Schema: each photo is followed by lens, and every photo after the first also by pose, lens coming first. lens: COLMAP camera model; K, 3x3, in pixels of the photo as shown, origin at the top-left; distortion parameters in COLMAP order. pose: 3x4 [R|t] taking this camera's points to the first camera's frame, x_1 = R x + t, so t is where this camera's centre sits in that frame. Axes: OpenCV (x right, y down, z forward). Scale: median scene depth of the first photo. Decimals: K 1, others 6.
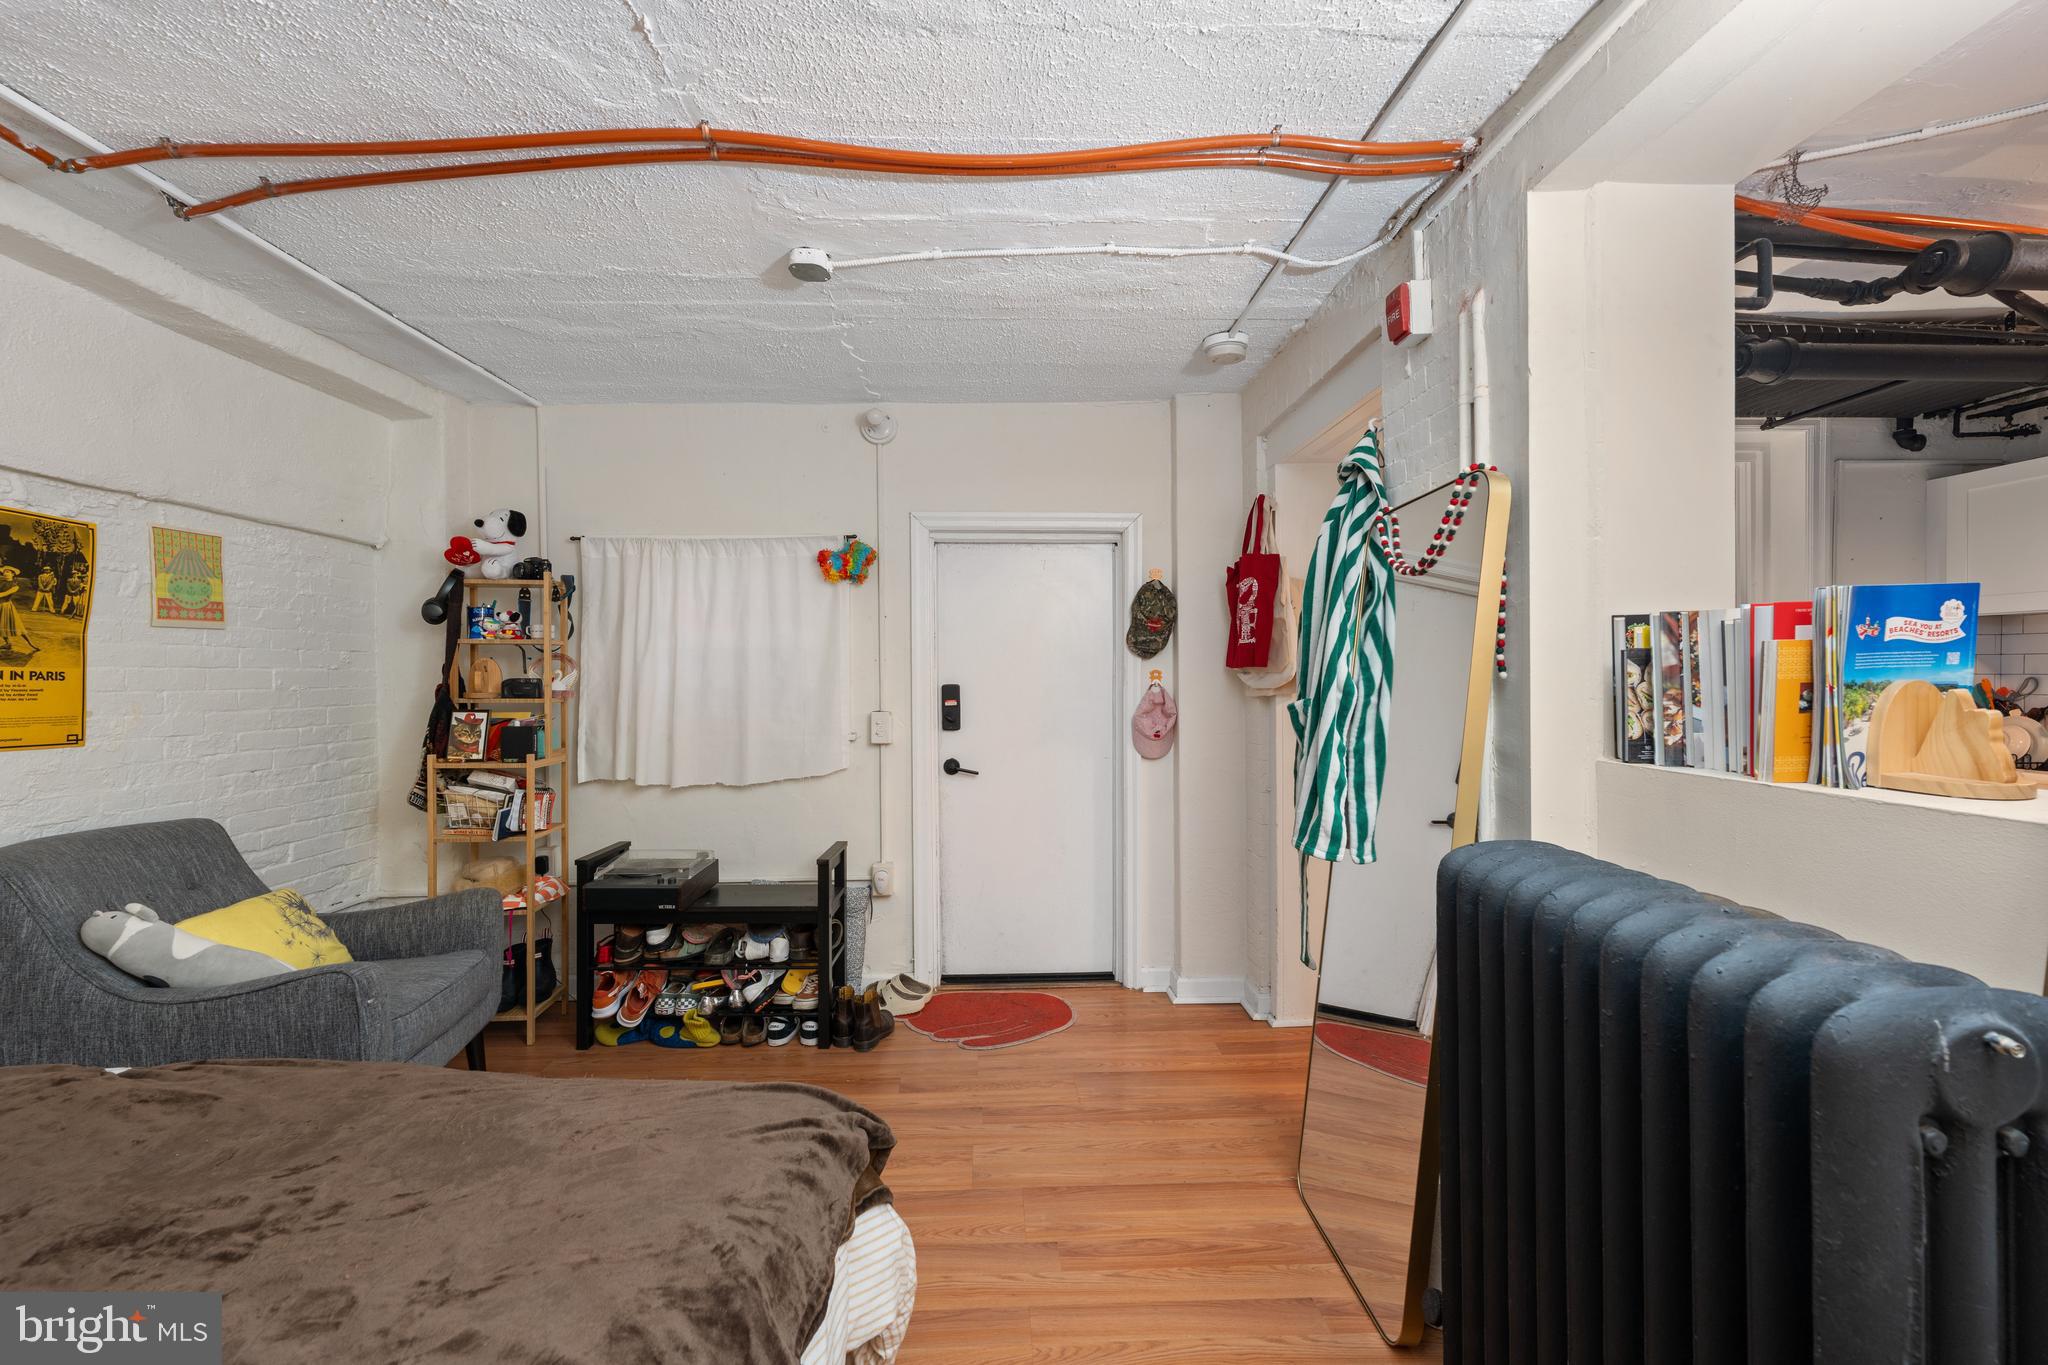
lens RADIAL K [[825.7, 0, 1022.8], [0, 825.7, 677.7], [0, 0, 1]] dist [0.001961, -0.000062]
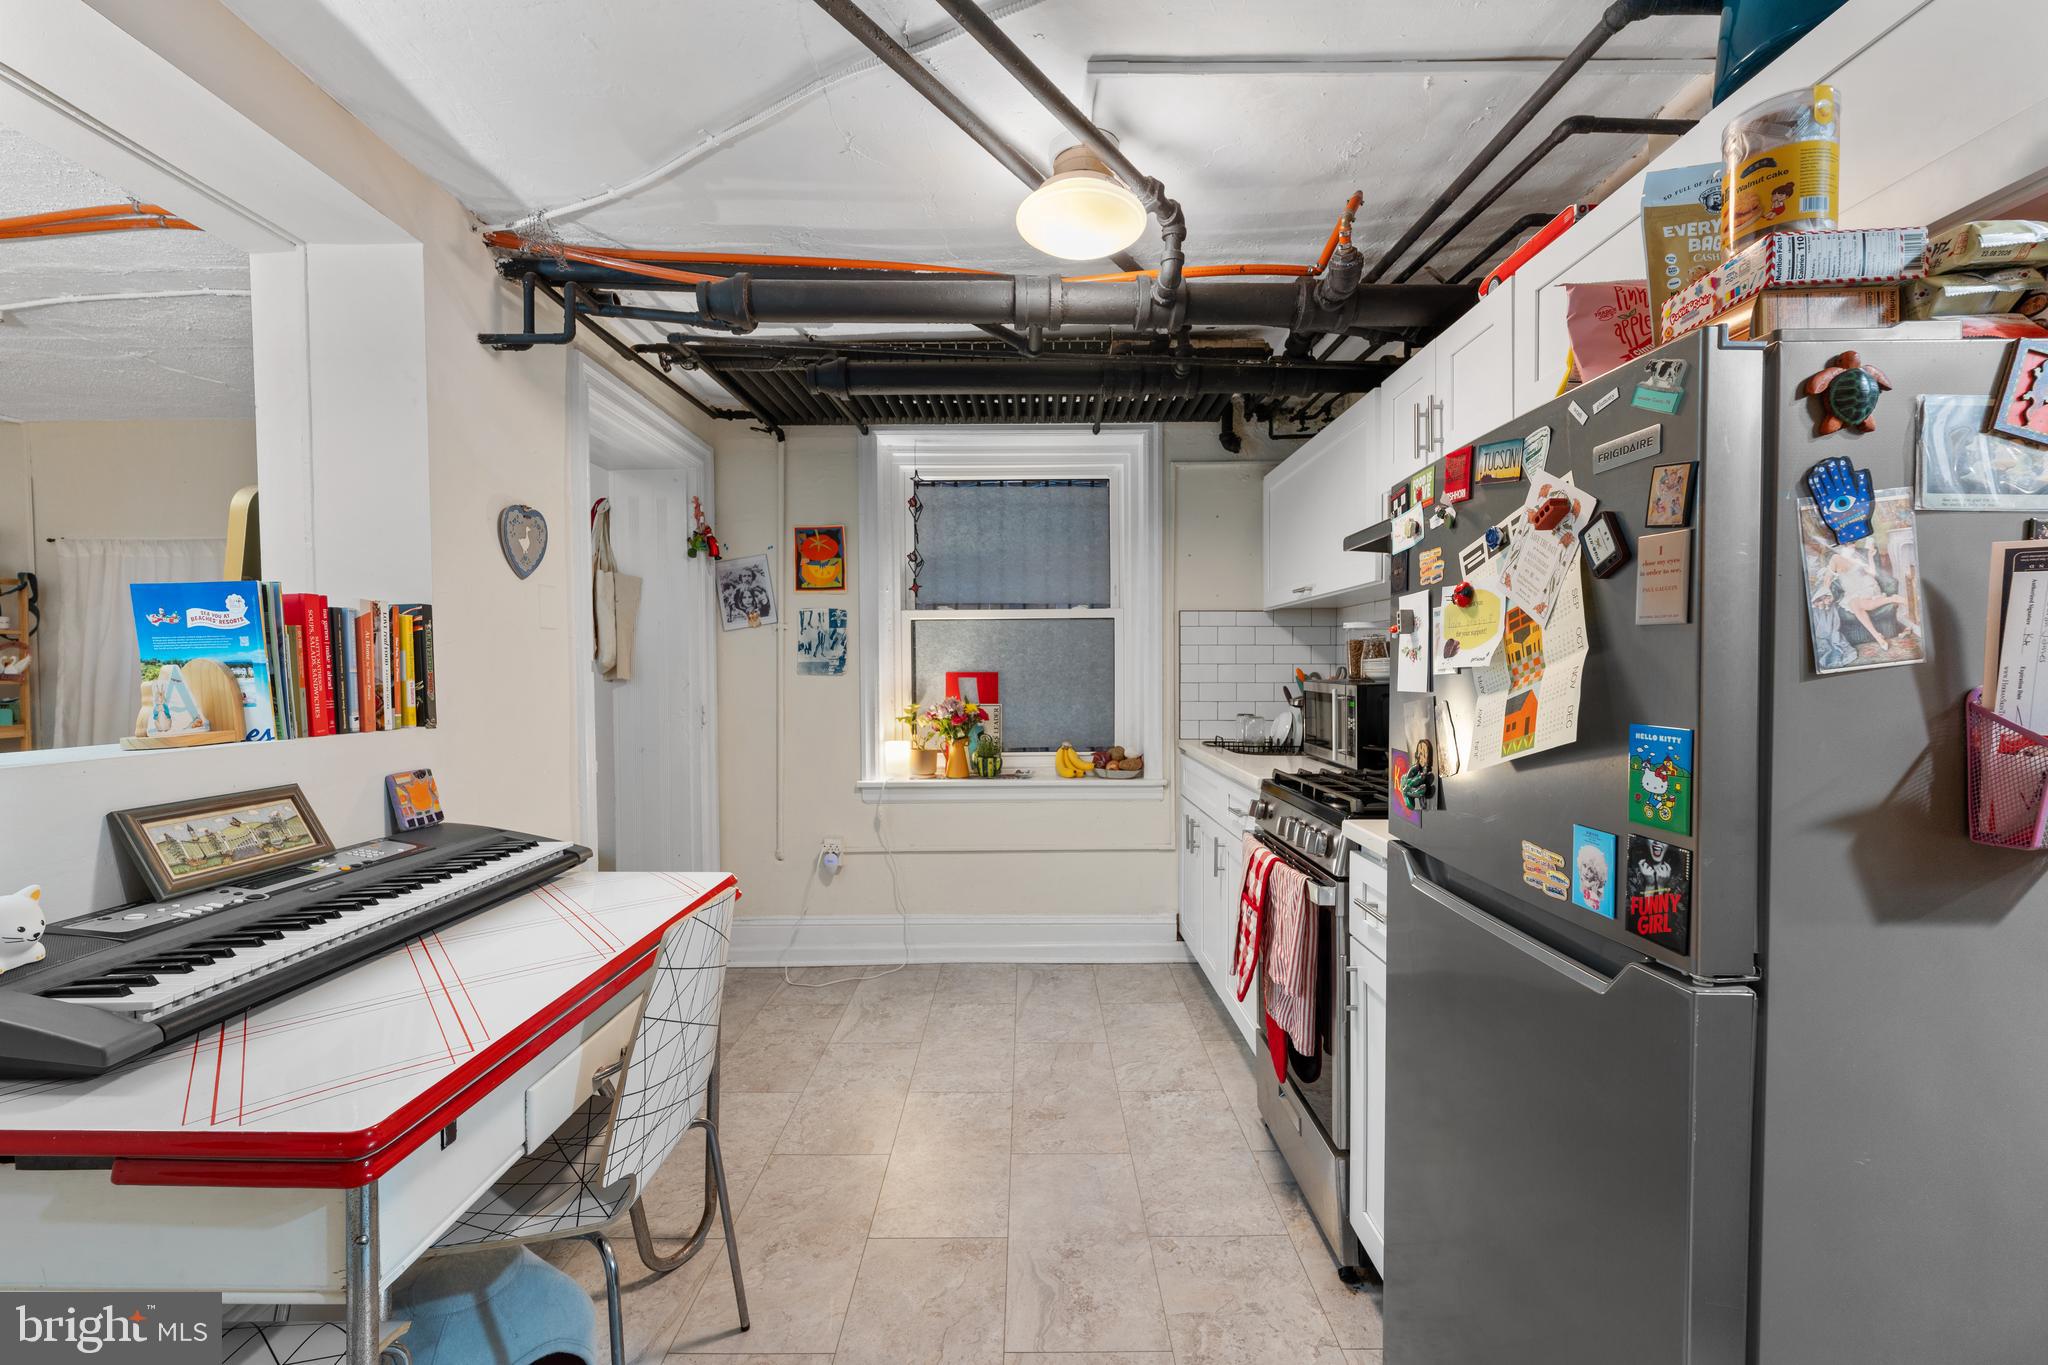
lens RADIAL K [[825.7, 0, 1022.8], [0, 825.7, 677.7], [0, 0, 1]] dist [0.001961, -0.000062]
pose [[0.998774, 0.004647, -0.049290, 1.380064], [-0.004181, 0.999946, 0.009547, 0.008896], [0.049331, -0.009329, 0.998739, -0.118515]]
